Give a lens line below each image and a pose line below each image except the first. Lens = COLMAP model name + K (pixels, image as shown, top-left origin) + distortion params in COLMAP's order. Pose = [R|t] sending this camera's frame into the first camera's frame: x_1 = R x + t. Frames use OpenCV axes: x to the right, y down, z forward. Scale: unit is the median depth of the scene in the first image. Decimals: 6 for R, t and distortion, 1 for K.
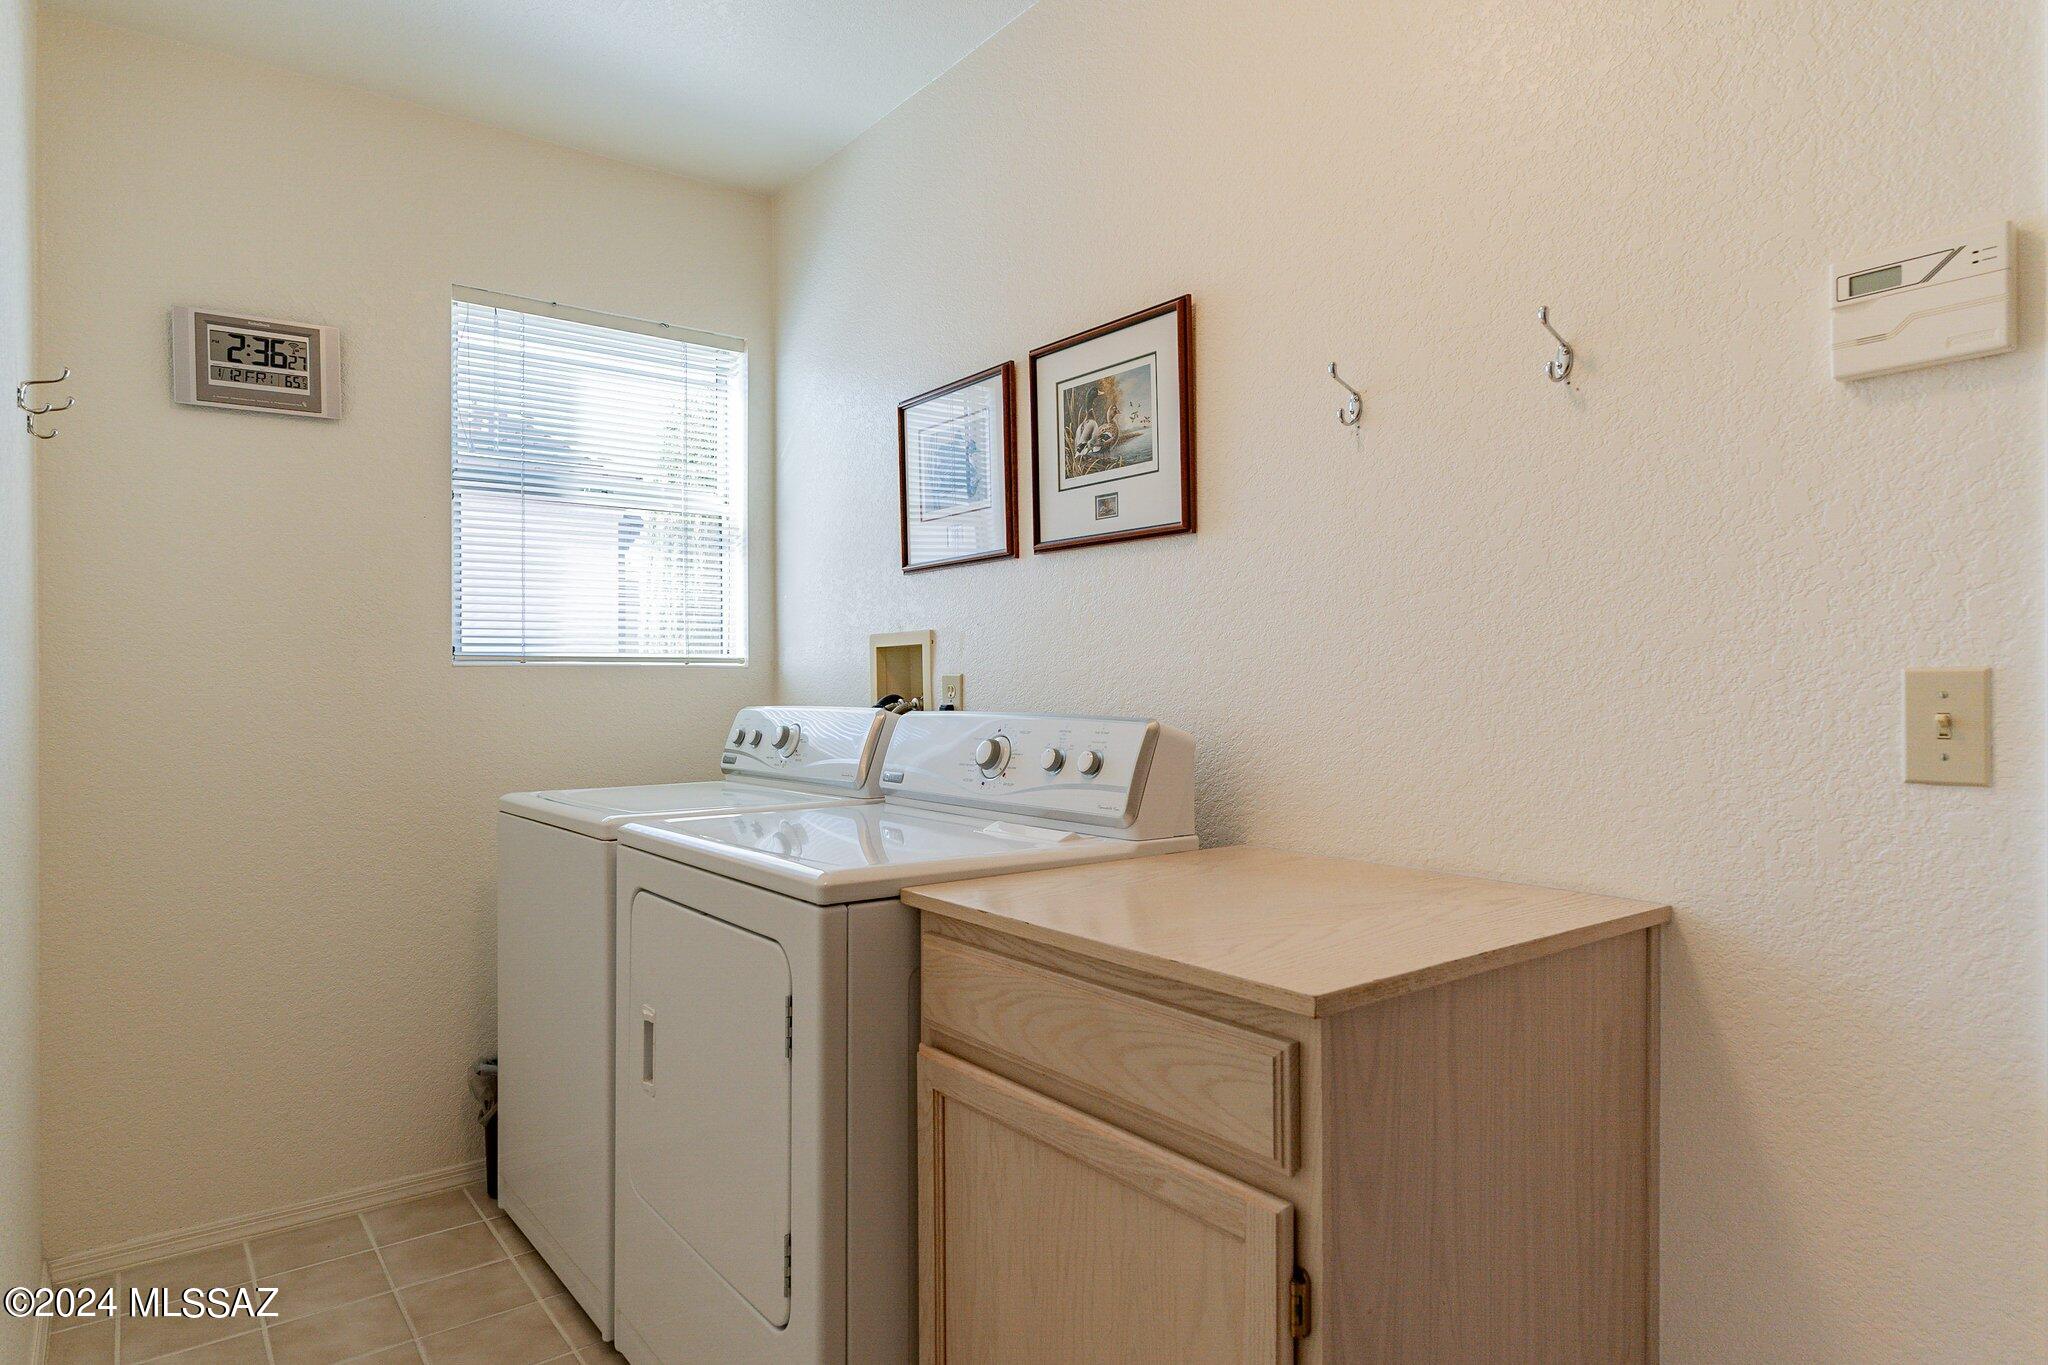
lens RADIAL K [[1177.1, 0, 1022.7], [0, 1177.1, 683.8], [0, 0, 1]] dist [0.003752, 0.000535]
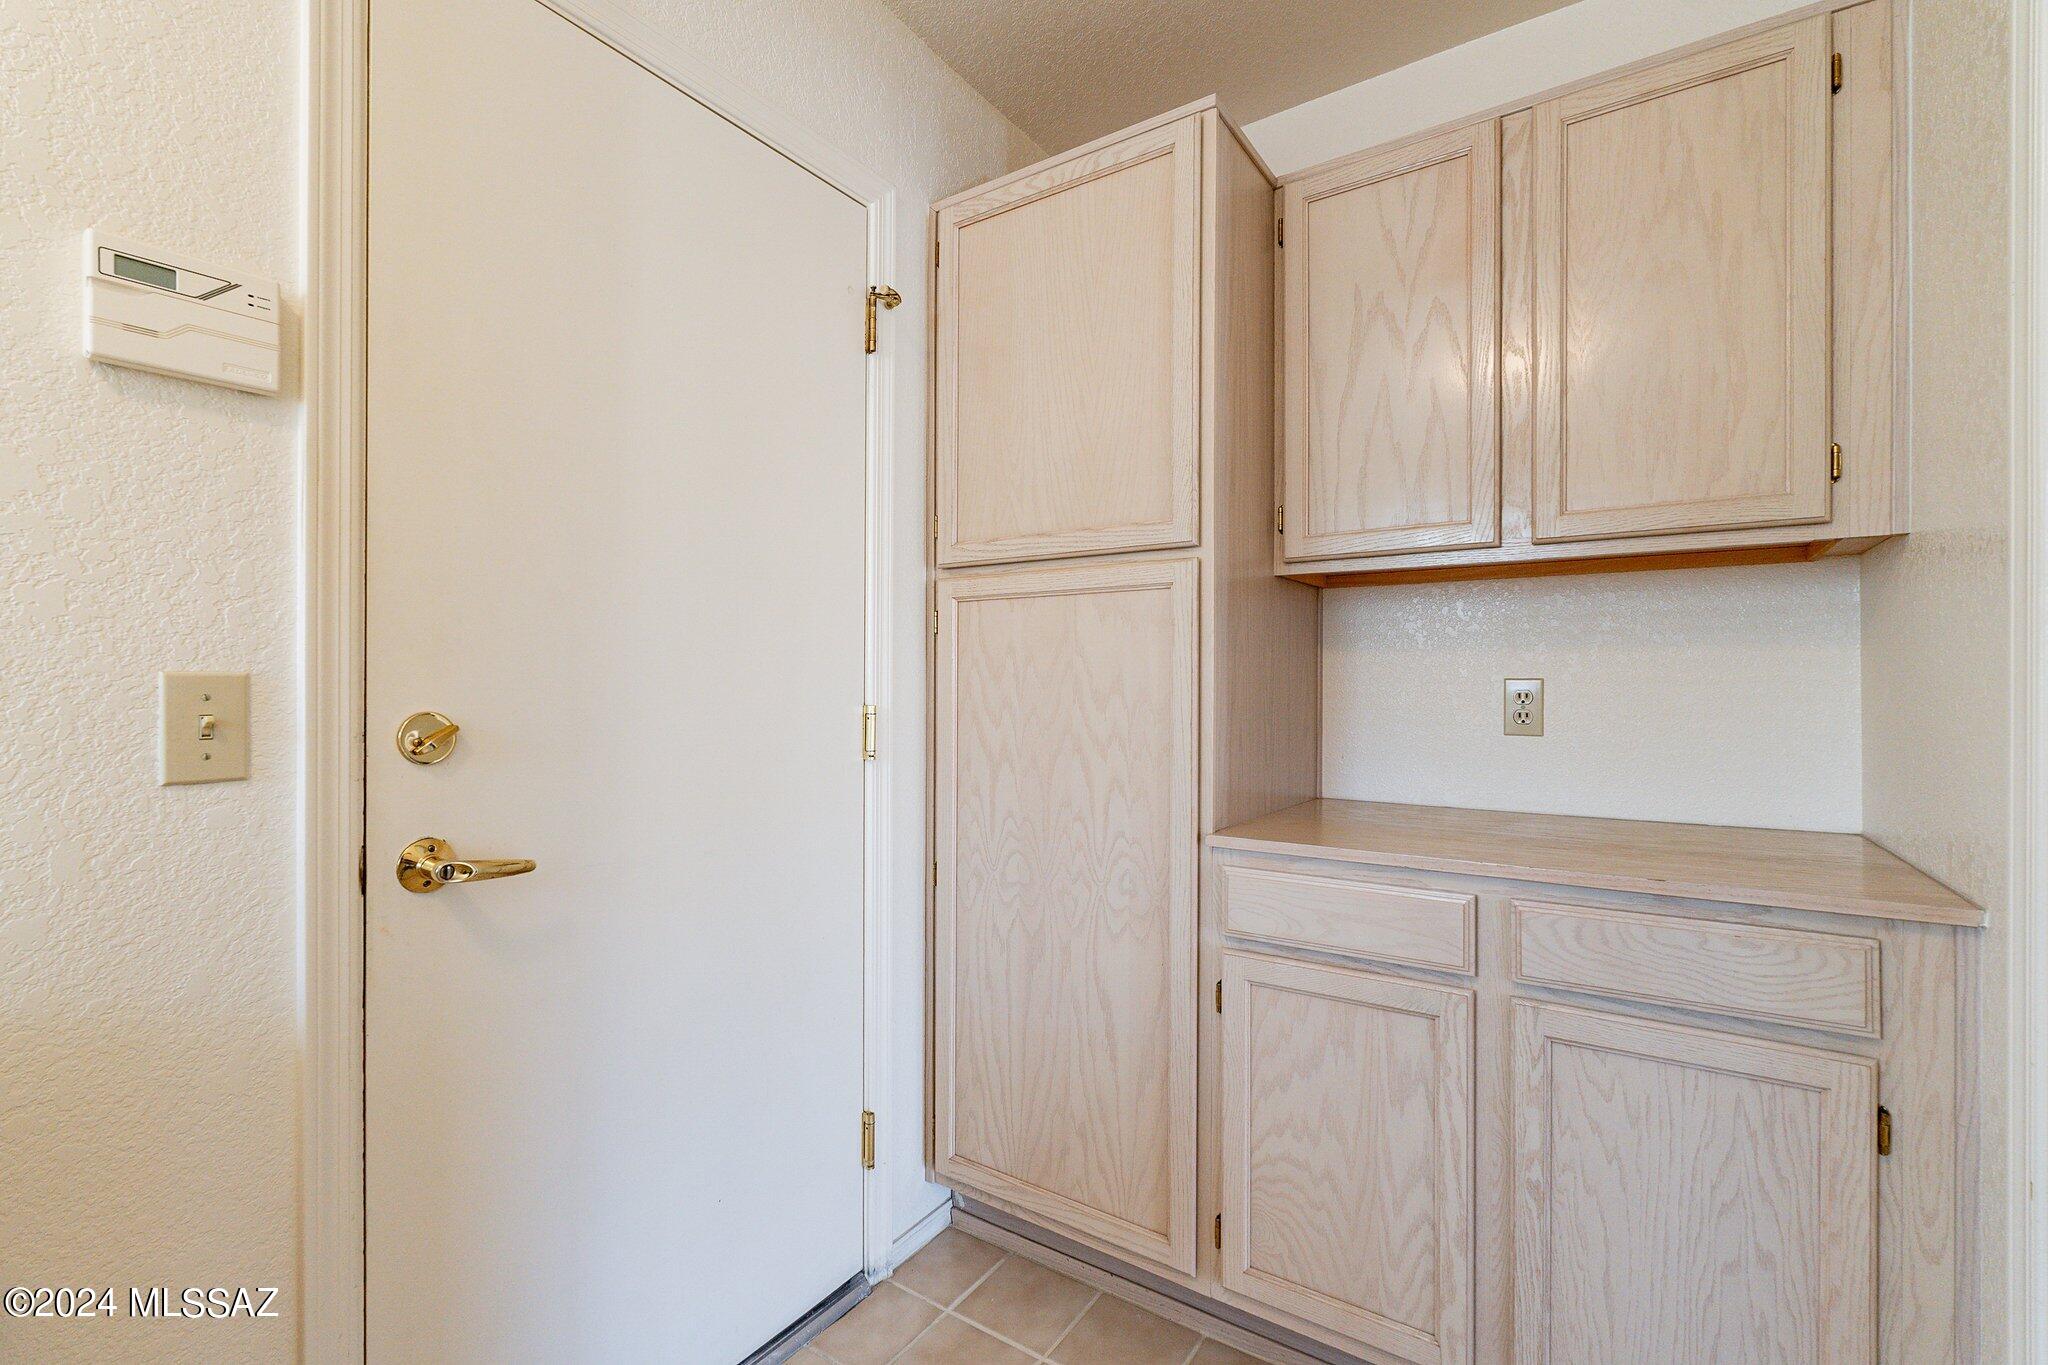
lens RADIAL K [[896.8, 0, 1025.7], [0, 896.8, 683.0], [0, 0, 1]] dist [0.000482, -0.000687]
pose [[-0.295197, 0.001989, 0.955434, -0.197999], [-0.000377, 0.999998, -0.002198, -0.002122], [-0.955436, -0.001009, -0.295195, 0.532293]]
